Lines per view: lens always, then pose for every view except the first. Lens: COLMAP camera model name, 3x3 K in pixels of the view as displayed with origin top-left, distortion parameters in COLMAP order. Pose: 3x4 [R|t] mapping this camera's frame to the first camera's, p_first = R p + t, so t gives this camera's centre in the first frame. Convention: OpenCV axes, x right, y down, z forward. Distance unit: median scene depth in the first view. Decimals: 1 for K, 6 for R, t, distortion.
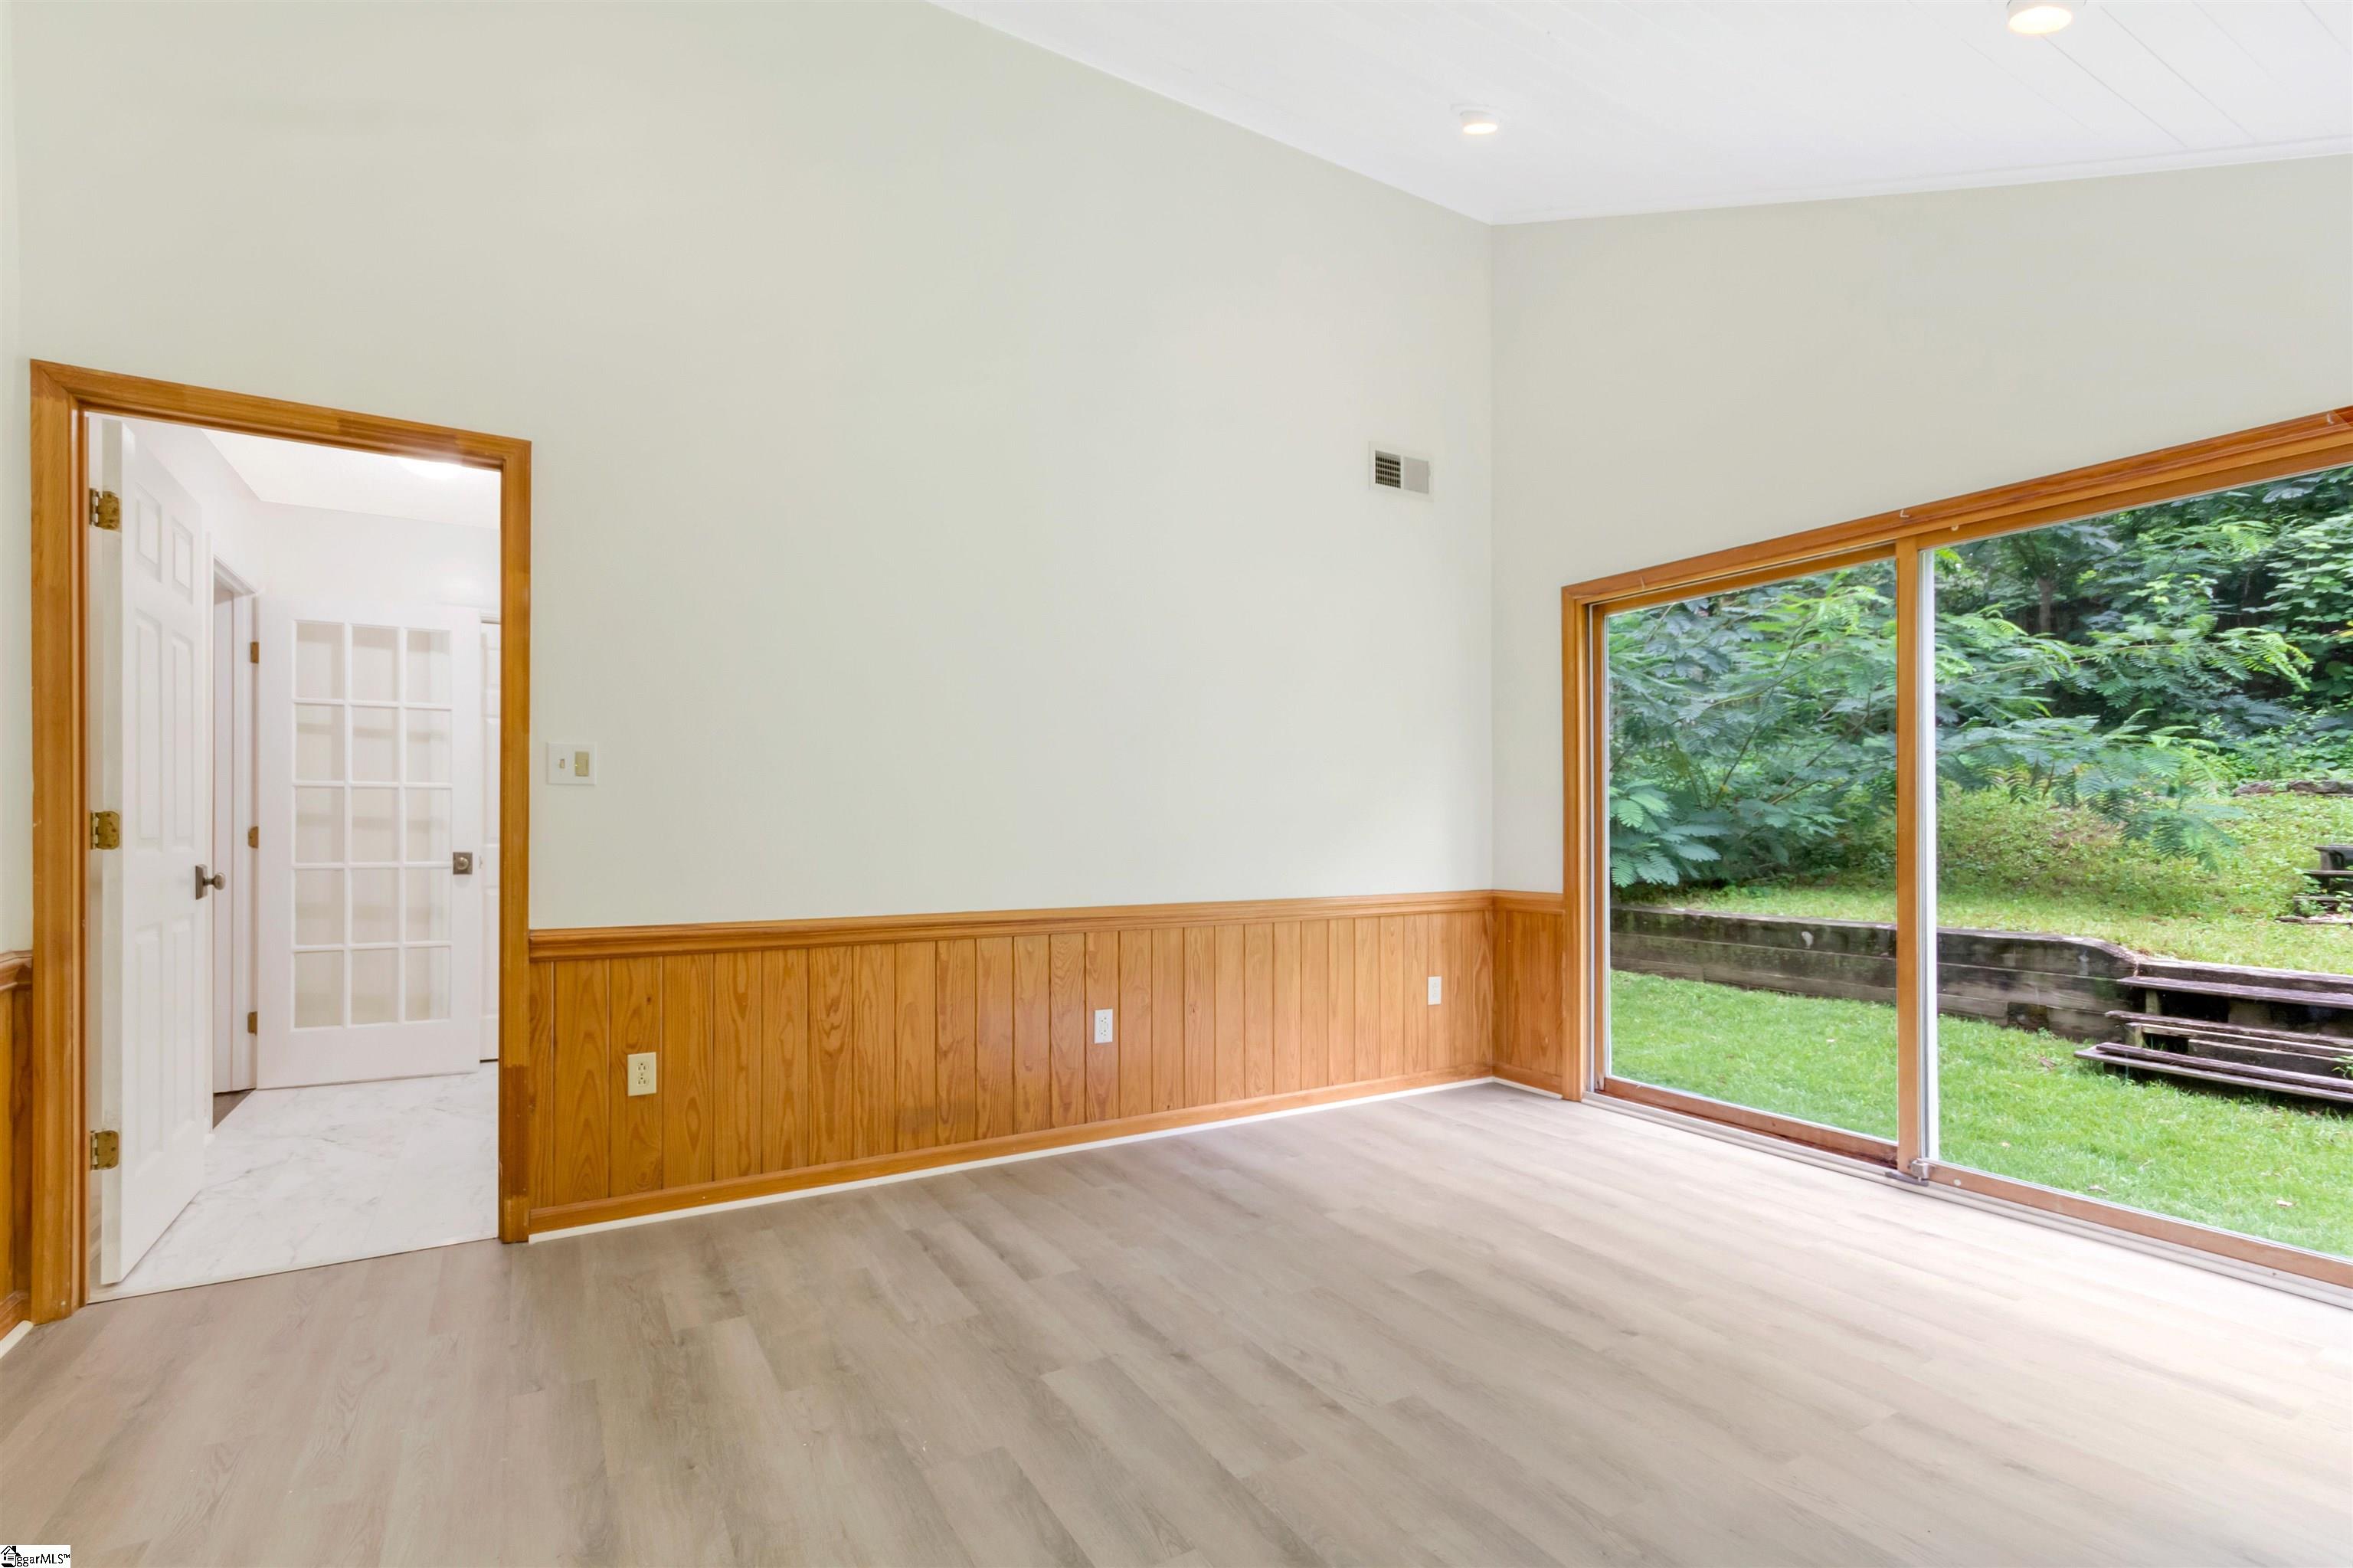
lens RADIAL K [[1083.0, 0, 1173.3], [0, 1083.0, 829.9], [0, 0, 1]] dist [0.004713, 0.000097]
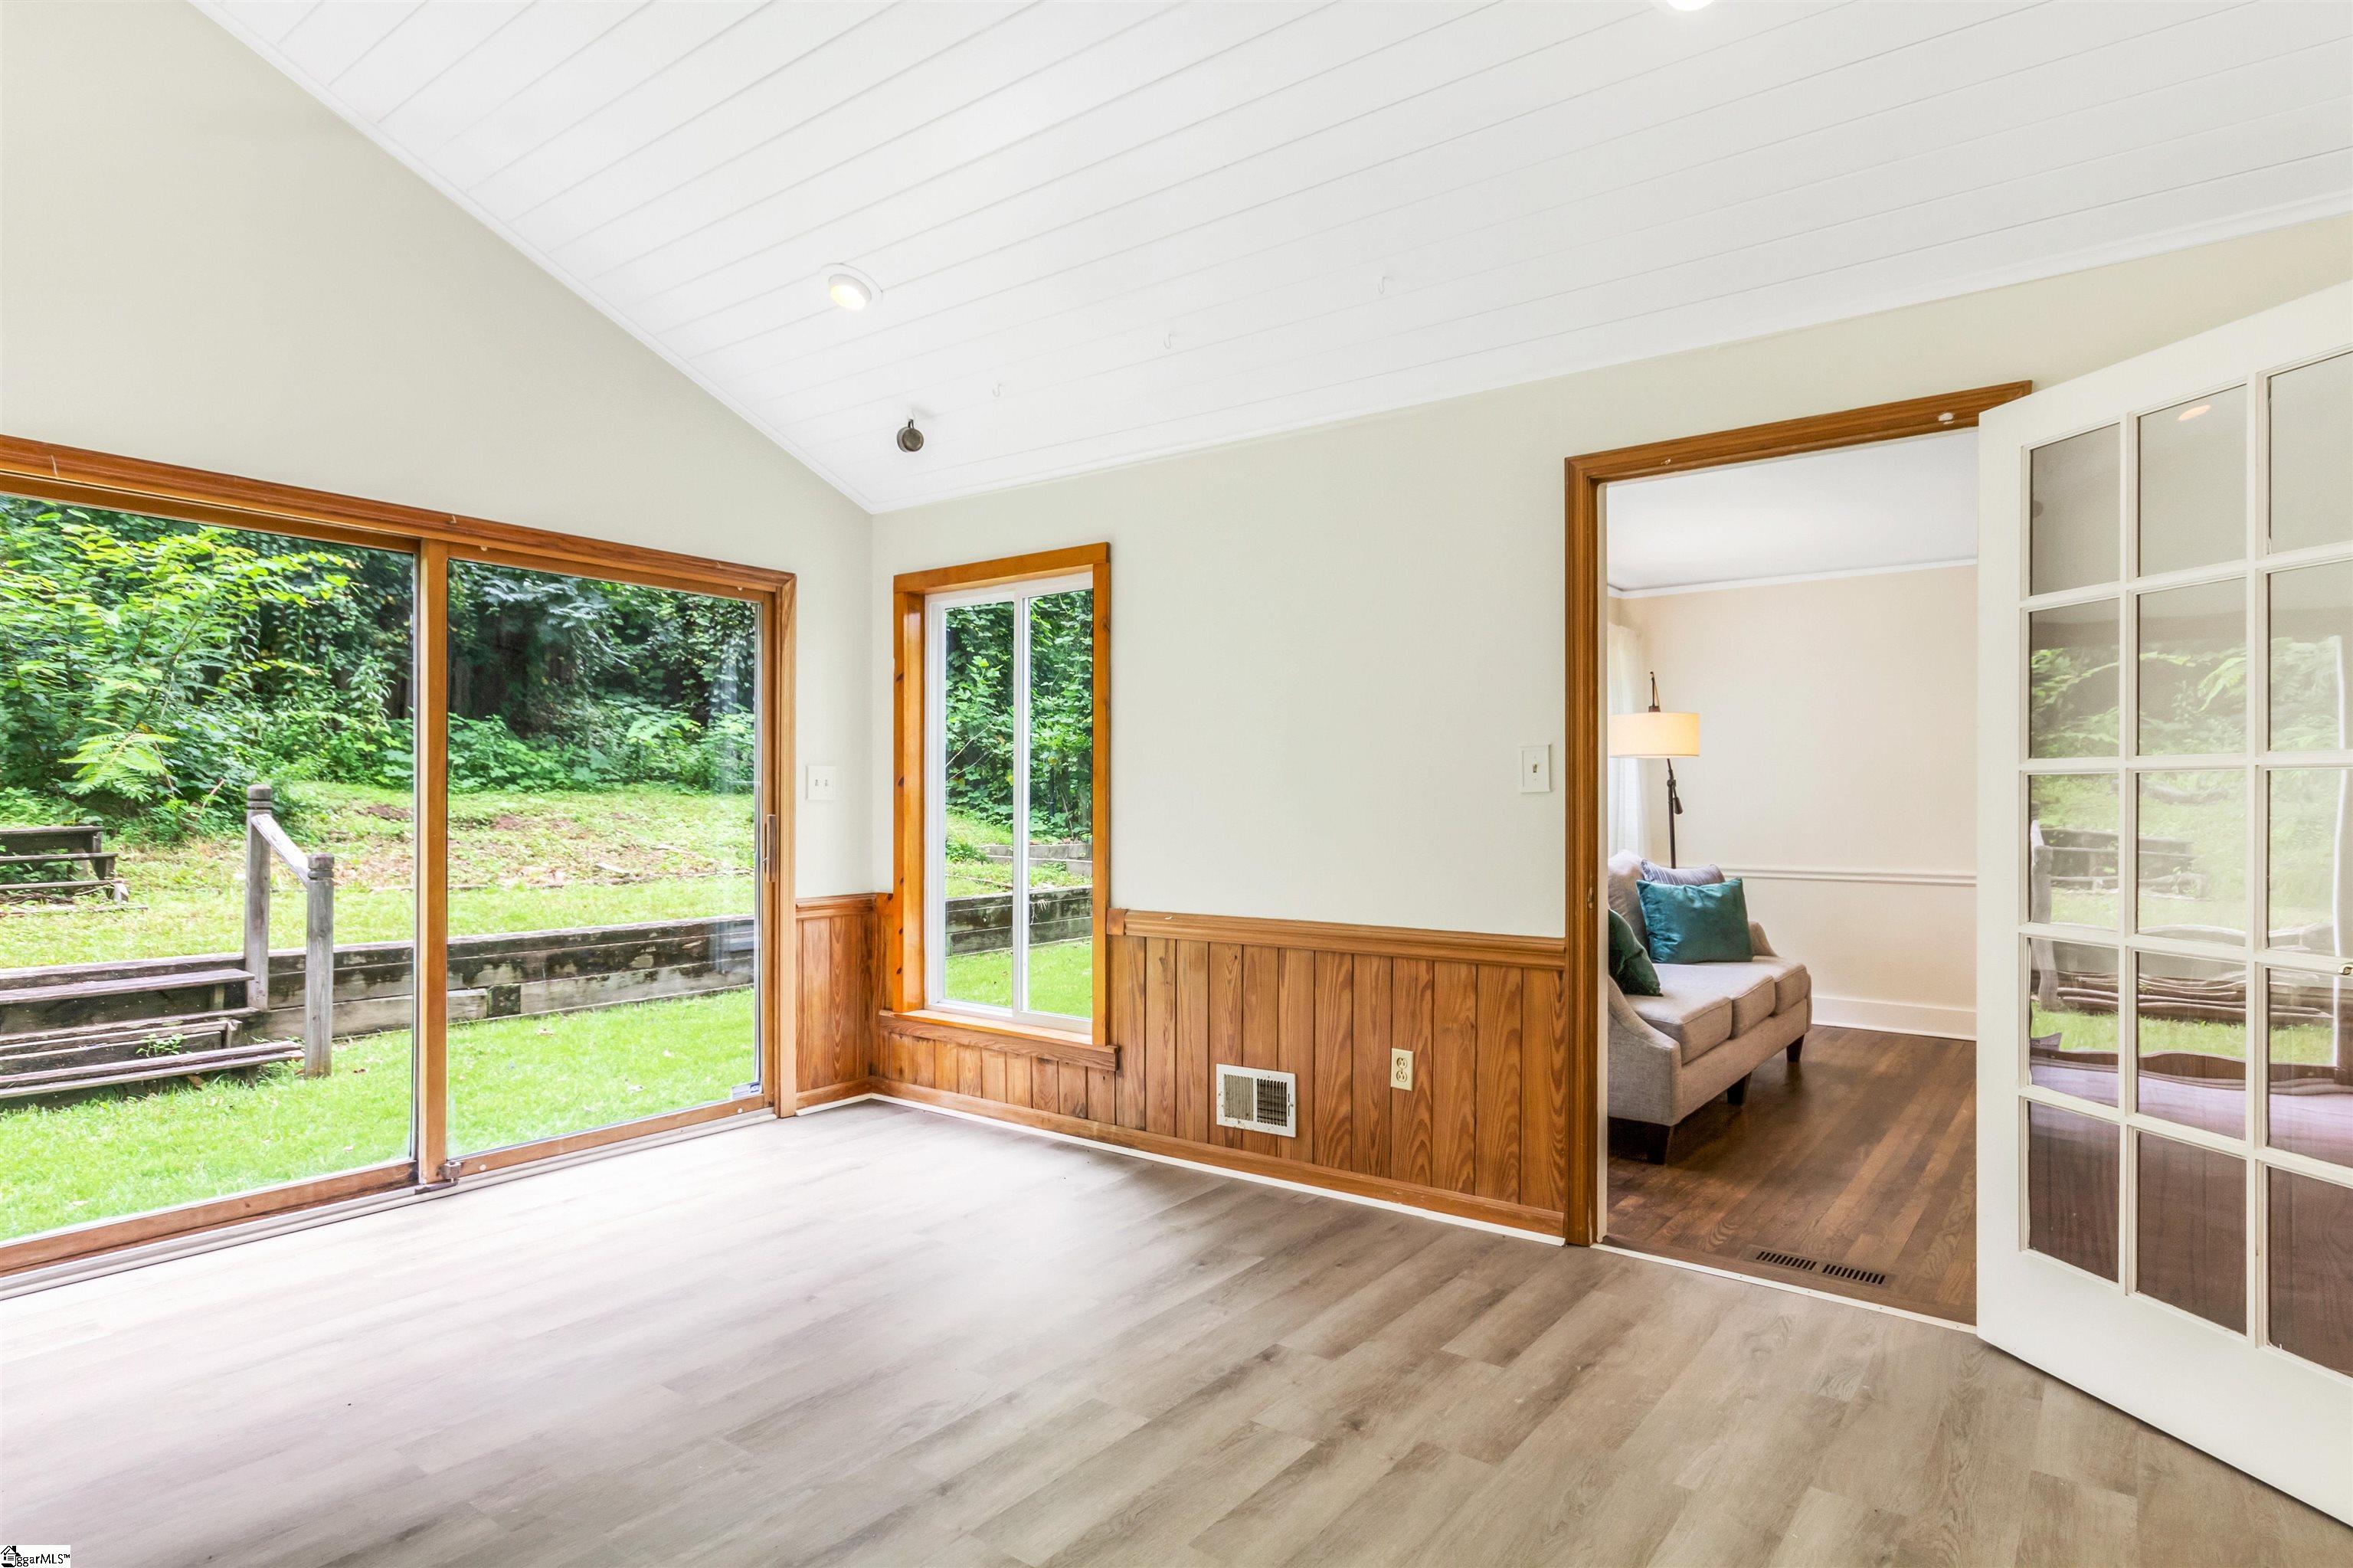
lens RADIAL K [[1258.6, 0, 1186.0], [0, 1258.6, 786.1], [0, 0, 1]] dist [0.005988, 0.001444]
pose [[-0.379075, 0.007238, 0.925338, -0.664891], [0.001779, 0.999973, -0.007094, -0.035747], [-0.925364, -0.001043, -0.379078, 0.818631]]
